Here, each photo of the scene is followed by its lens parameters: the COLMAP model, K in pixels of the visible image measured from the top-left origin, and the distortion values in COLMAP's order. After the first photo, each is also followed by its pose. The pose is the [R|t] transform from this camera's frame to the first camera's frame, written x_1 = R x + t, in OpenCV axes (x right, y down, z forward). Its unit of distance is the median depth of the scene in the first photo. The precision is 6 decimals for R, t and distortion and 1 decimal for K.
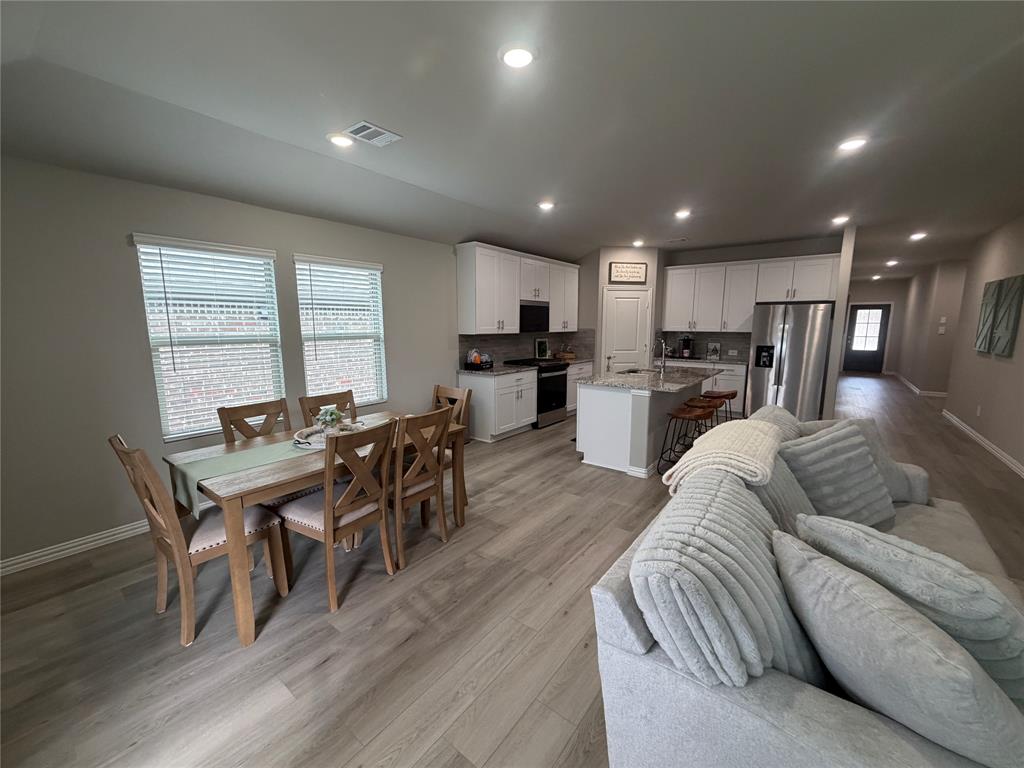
lens RADIAL K [[409.5, 0, 512.2], [0, 409.5, 387.1], [0, 0, 1]] dist [-0.002936, -0.000185]
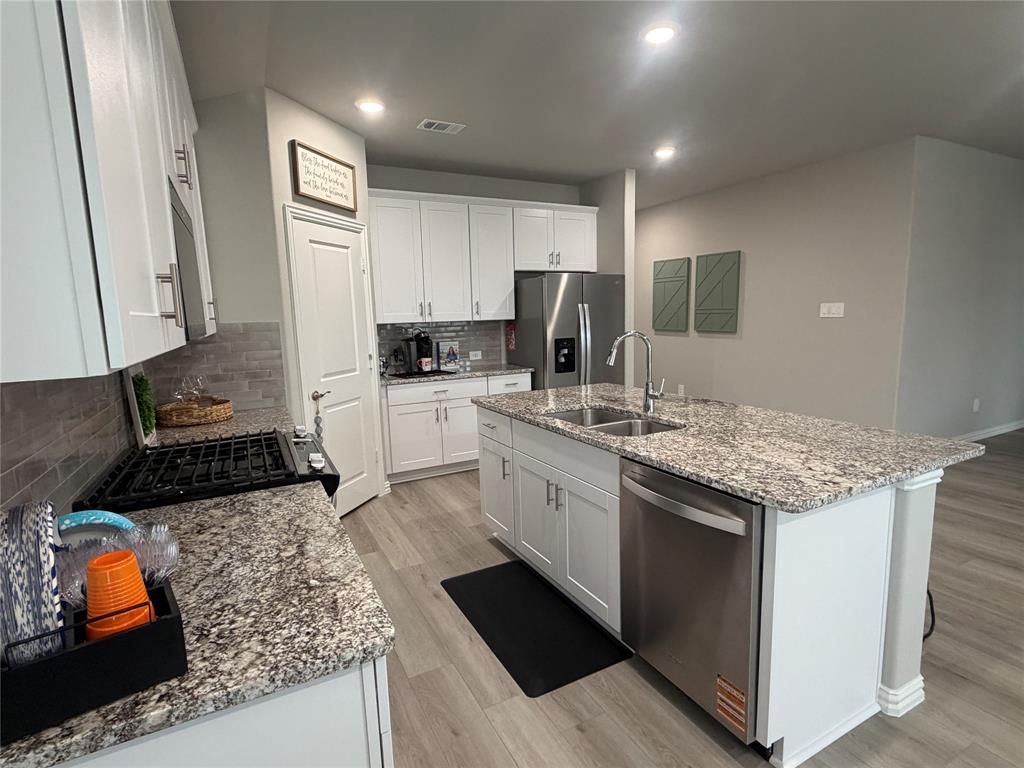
lens RADIAL K [[525.9, 0, 512.0], [0, 525.9, 387.0], [0, 0, 1]] dist [-0.001021, -0.000177]
pose [[0.425157, -0.140099, 0.894211, -0.127942], [0.168636, 0.982910, 0.073817, -0.088340], [-0.889272, 0.119412, 0.441517, 0.634791]]
